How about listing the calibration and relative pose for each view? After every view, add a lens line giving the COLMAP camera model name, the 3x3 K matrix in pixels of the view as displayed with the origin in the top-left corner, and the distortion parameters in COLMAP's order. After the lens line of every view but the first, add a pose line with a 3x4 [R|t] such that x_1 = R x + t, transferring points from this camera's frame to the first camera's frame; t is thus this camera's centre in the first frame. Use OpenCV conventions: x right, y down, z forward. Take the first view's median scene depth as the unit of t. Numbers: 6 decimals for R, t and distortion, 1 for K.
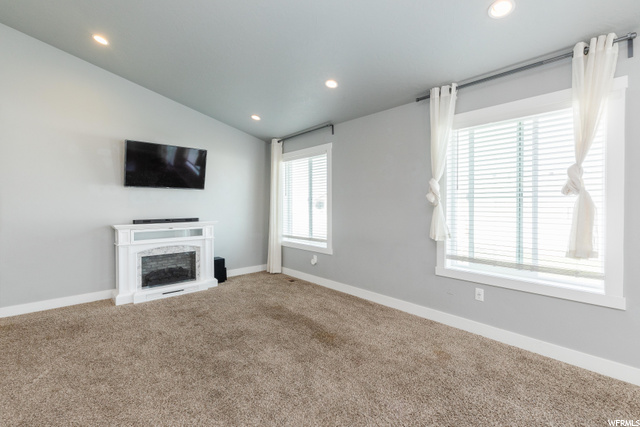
lens RADIAL K [[294.1, 0, 319.9], [0, 294.1, 210.4], [0, 0, 1]] dist [0.009155, -0.000817]
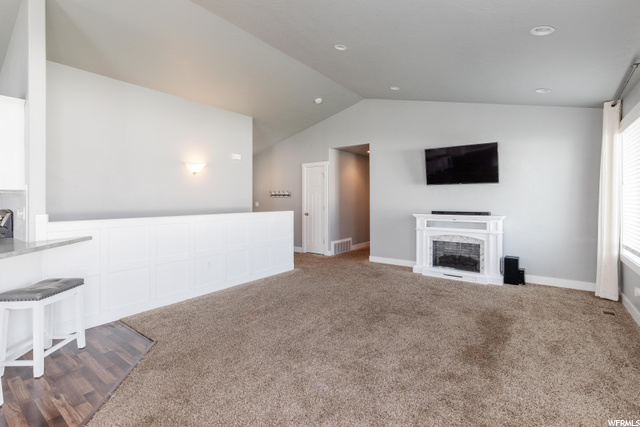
lens RADIAL K [[294.1, 0, 309.3], [0, 294.1, 203.6], [0, 0, 1]] dist [0.009155, -0.000817]
pose [[0.191191, 0.010366, -0.981498, 0.698910], [-0.023931, 0.999696, 0.005897, 0.008833], [0.981261, 0.022361, 0.191381, 0.335154]]
